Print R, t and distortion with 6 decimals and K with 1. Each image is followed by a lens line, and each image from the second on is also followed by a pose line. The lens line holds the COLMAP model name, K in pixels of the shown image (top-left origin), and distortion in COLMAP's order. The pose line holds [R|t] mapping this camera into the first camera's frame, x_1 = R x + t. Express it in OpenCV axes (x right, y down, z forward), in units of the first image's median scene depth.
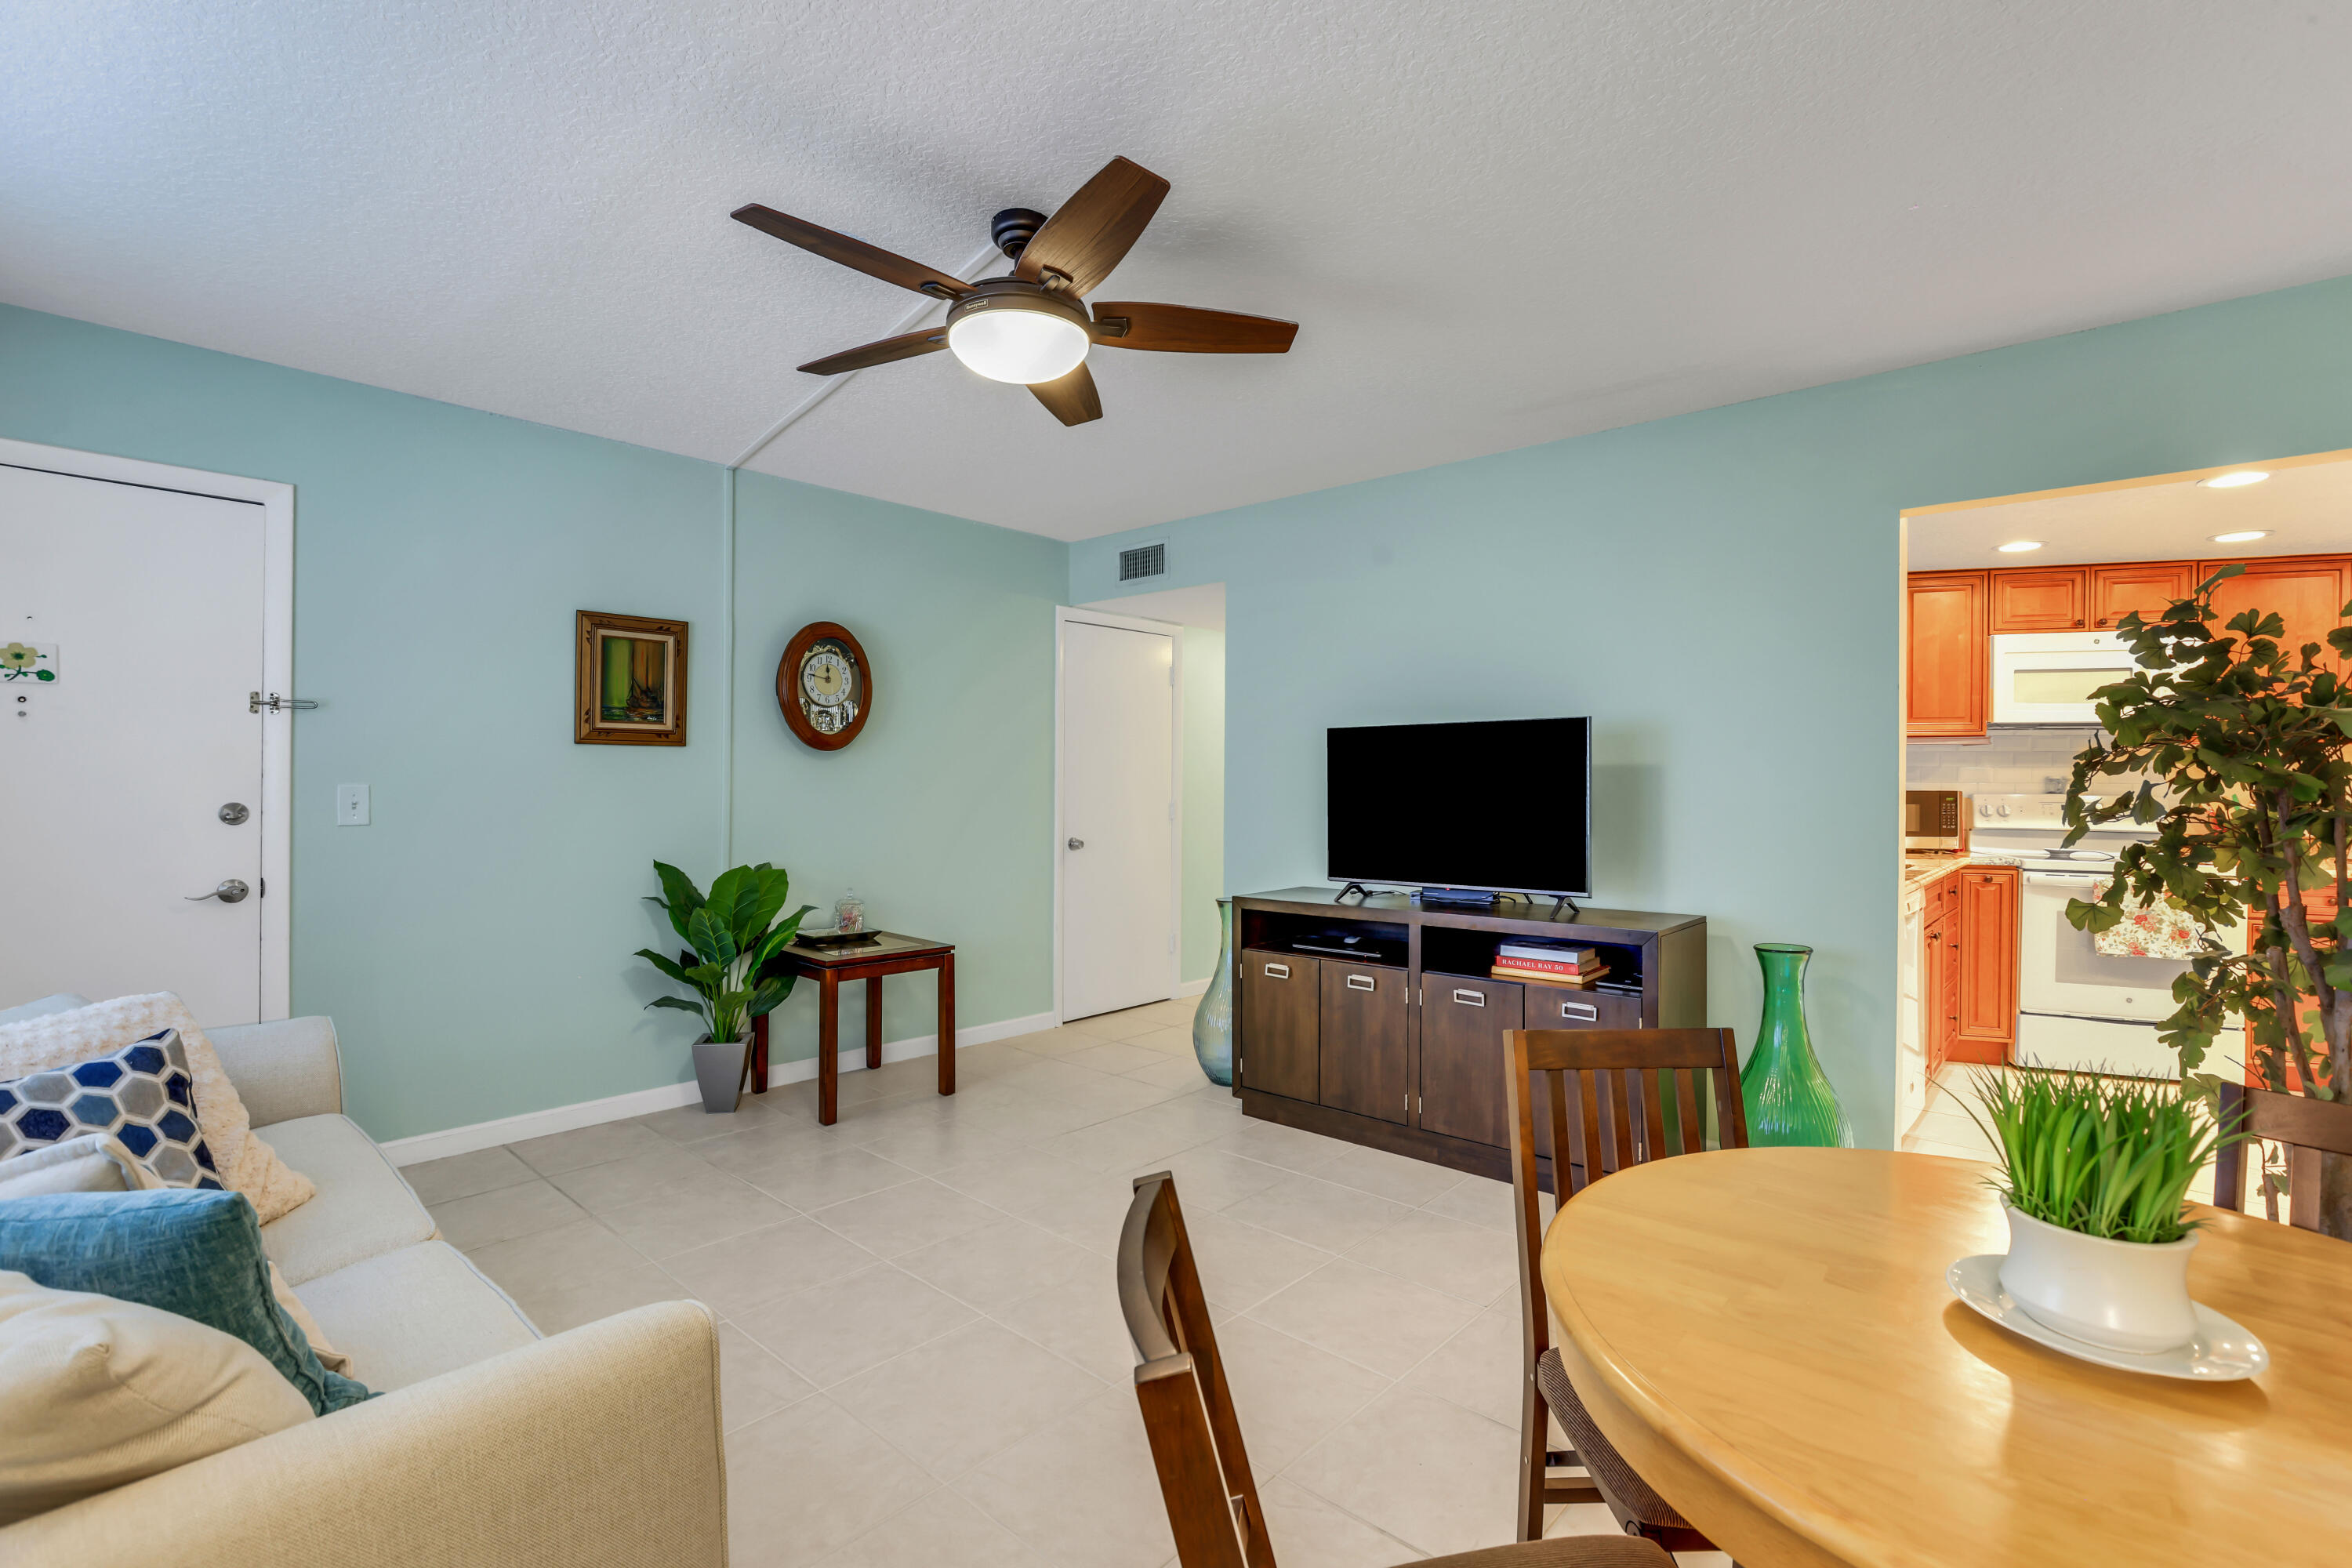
lens RADIAL K [[1088.3, 0, 1176.0], [0, 1088.3, 784.0], [0, 0, 1]] dist [-0.003426, 0.018258]
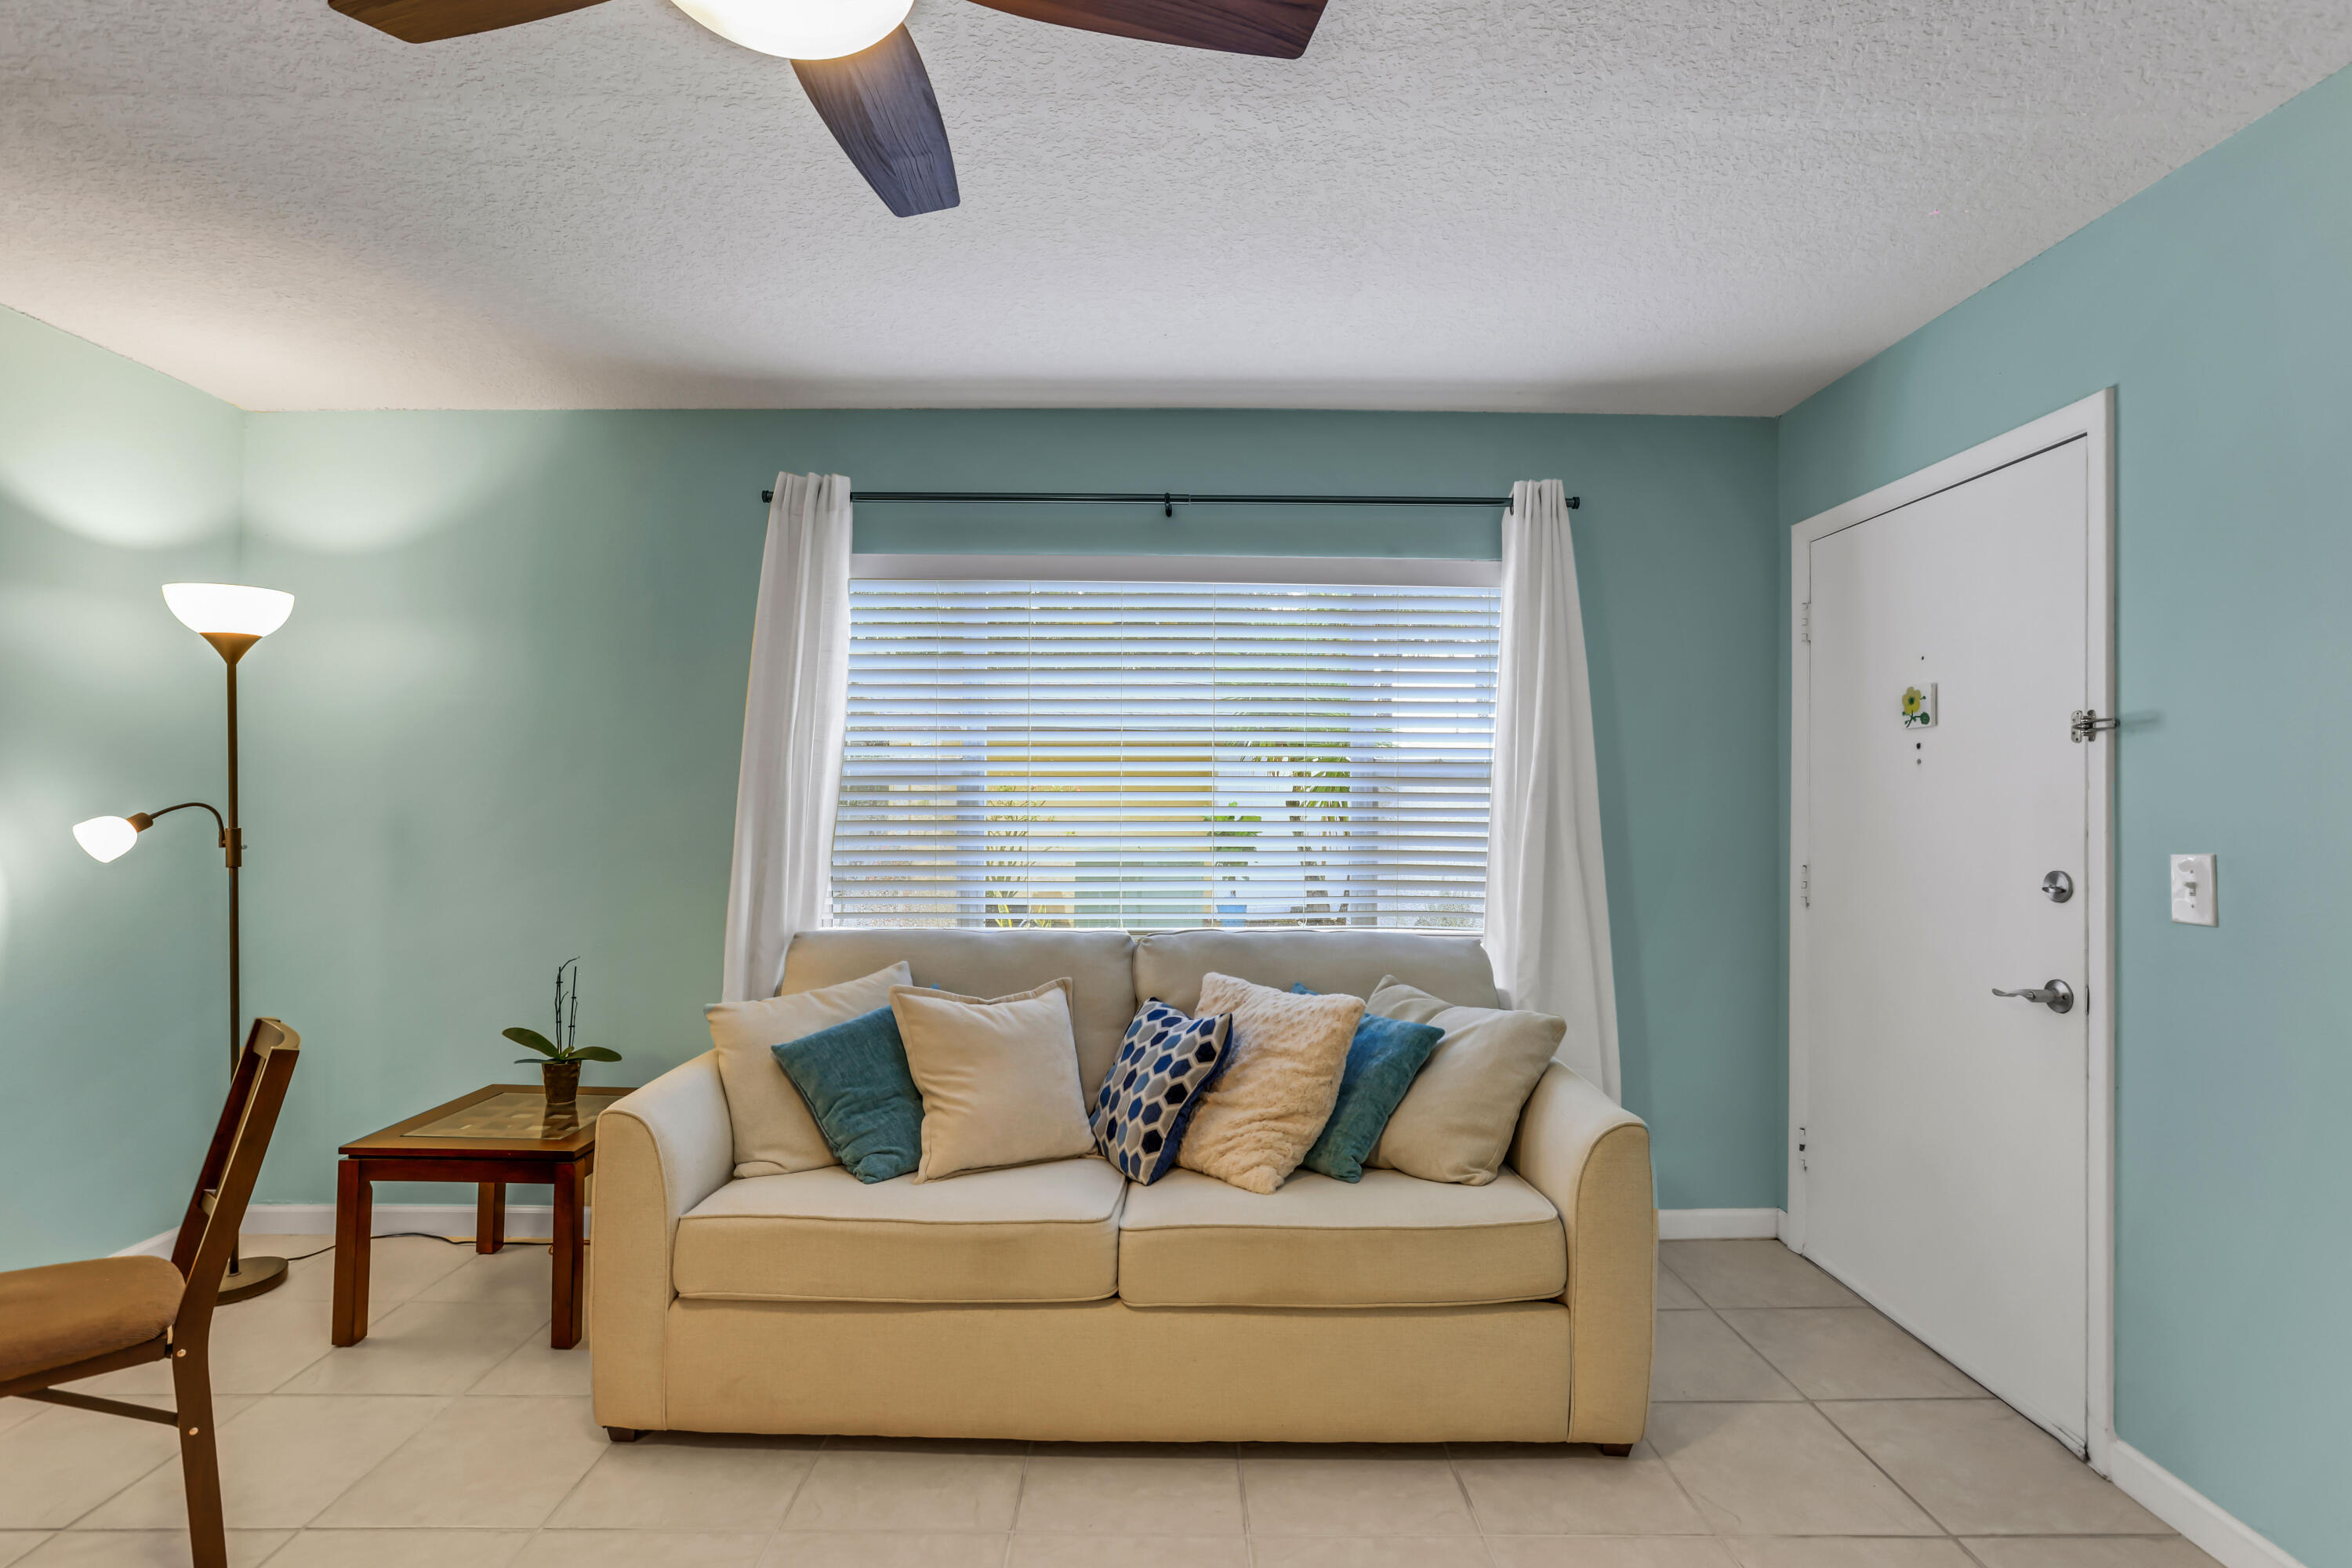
lens RADIAL K [[1102.6, 0, 1176.0], [0, 1102.6, 784.0], [0, 0, 1]] dist [-0.014197, 0.018827]
pose [[-0.737791, -0.018362, -0.674779, 0.045690], [-0.017951, 0.999810, -0.007578, -0.023607], [0.674790, 0.006522, -0.737981, 1.116421]]
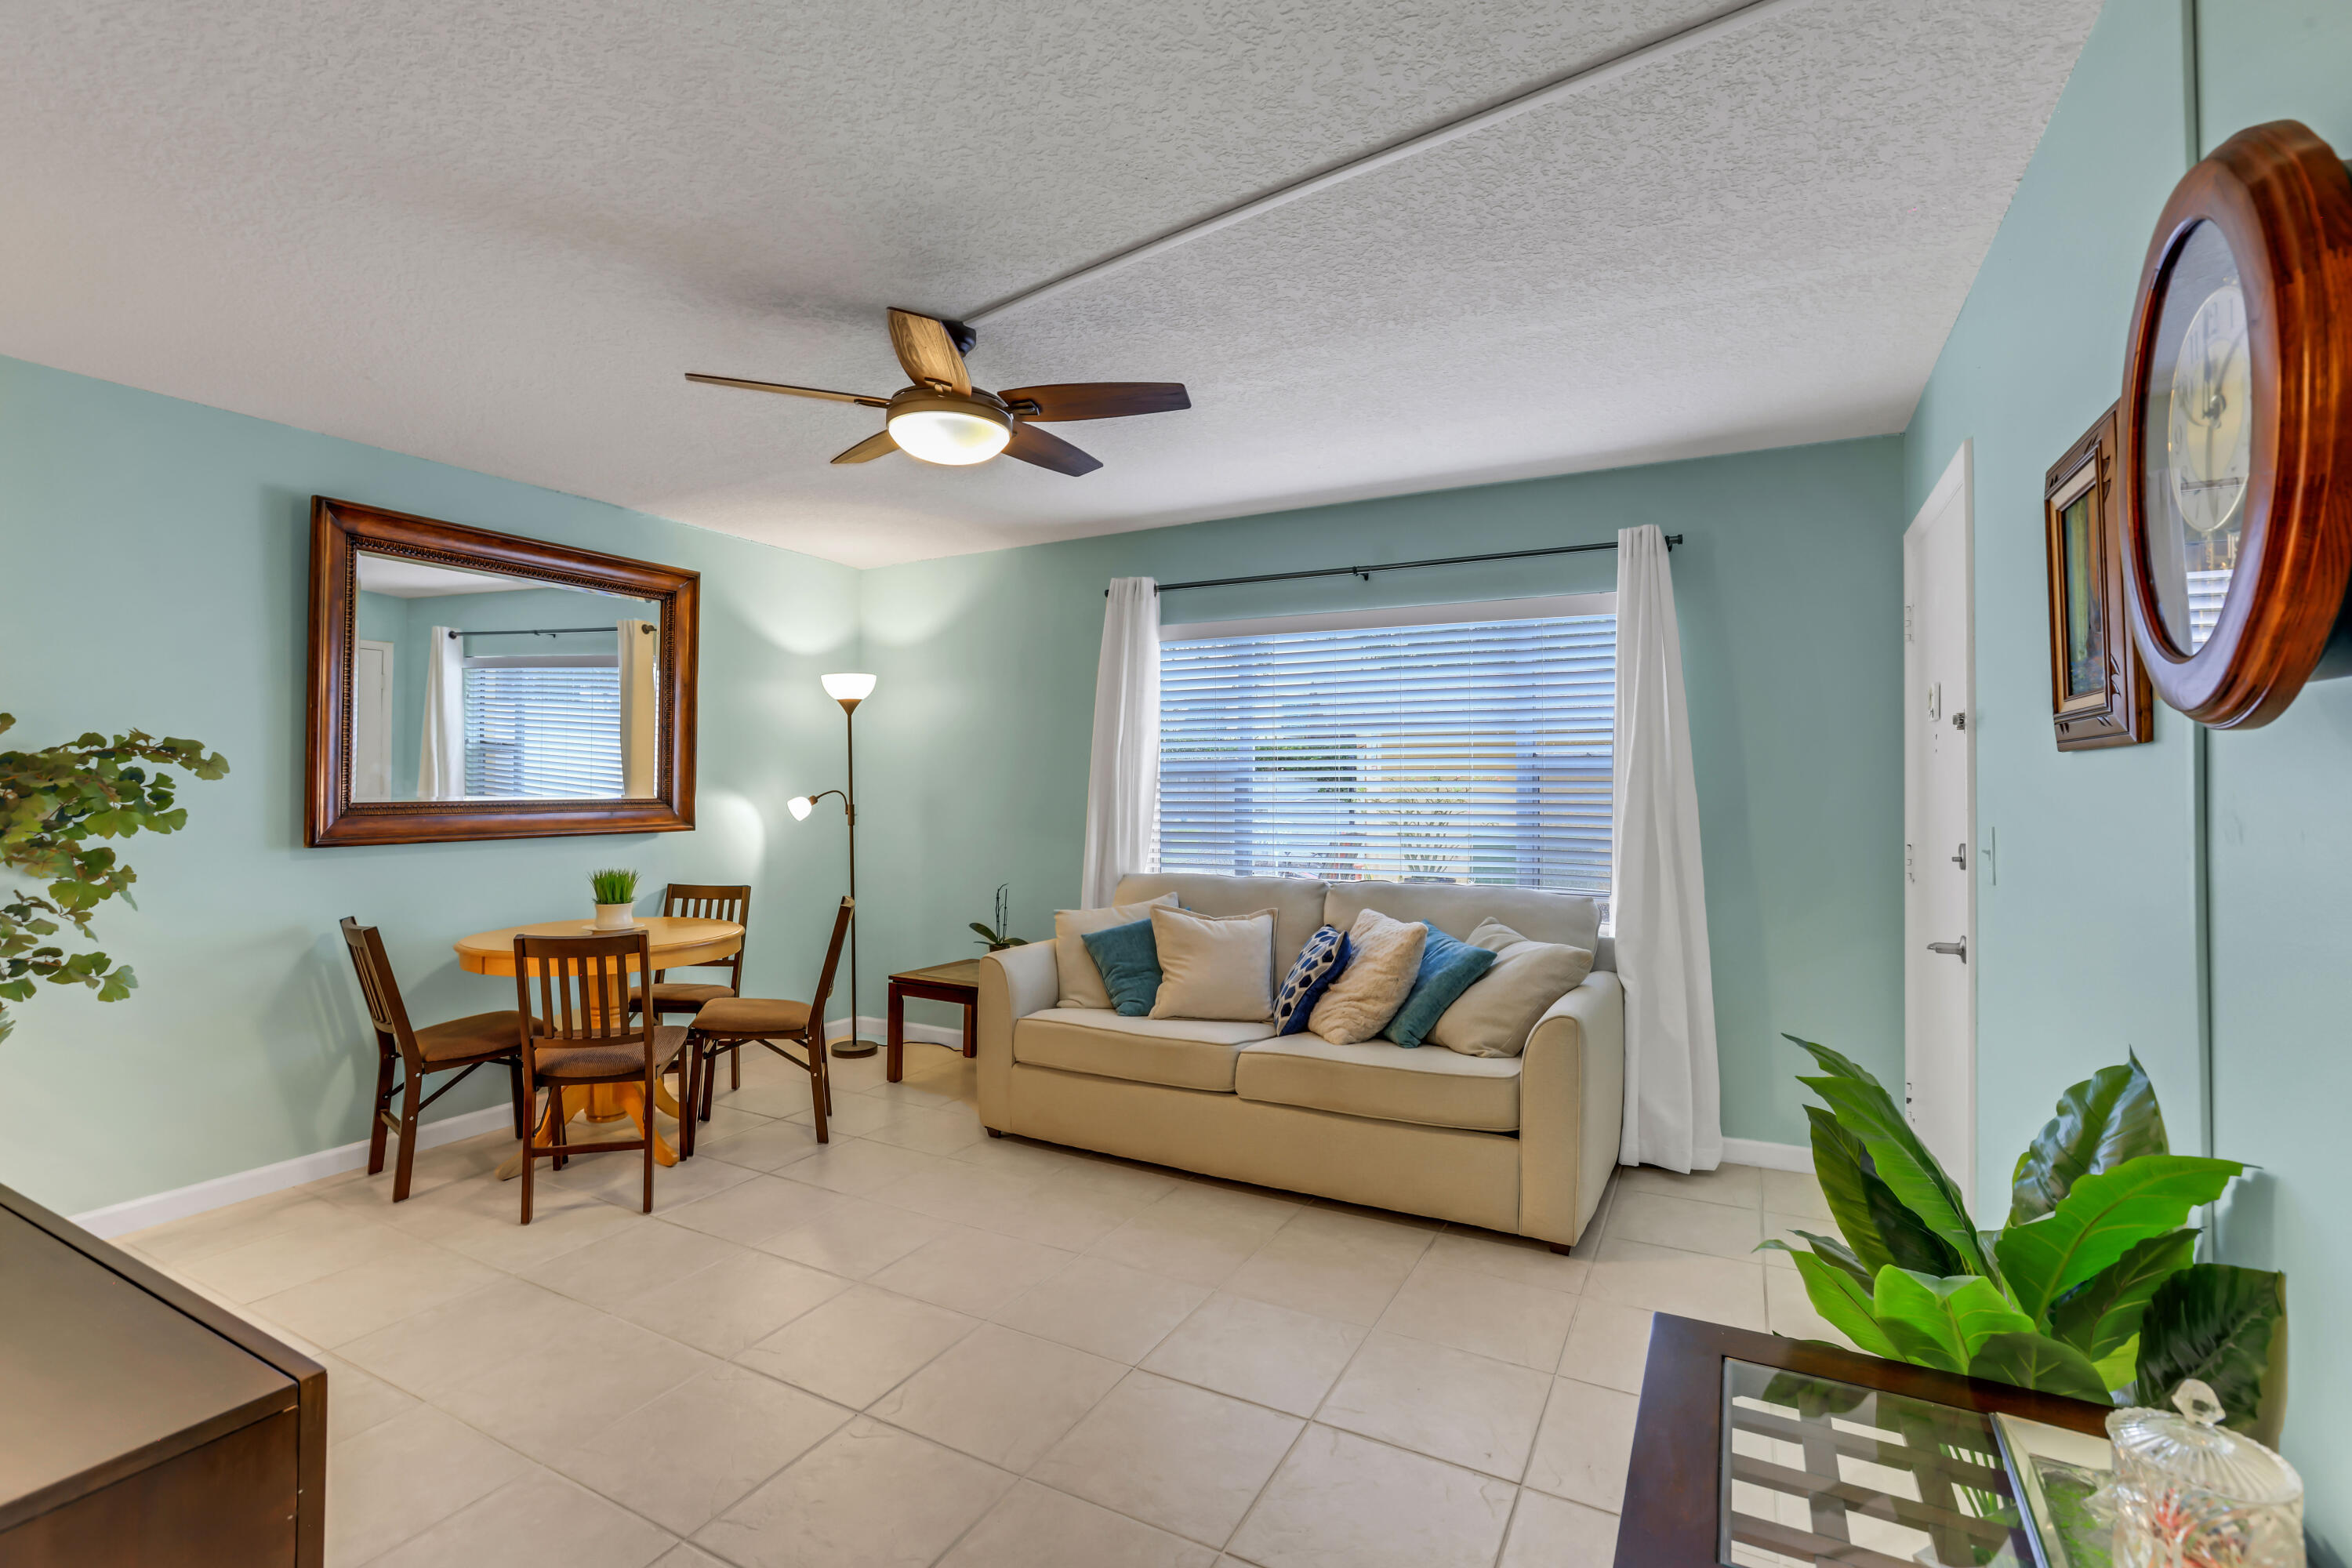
lens RADIAL K [[1088.3, 0, 1176.0], [0, 1088.3, 784.0], [0, 0, 1]] dist [-0.003426, 0.018258]
pose [[-0.968894, -0.007381, -0.247366, -0.060108], [-0.010081, 0.999903, 0.009650, -0.031075], [0.247271, 0.011843, -0.968874, 1.629243]]
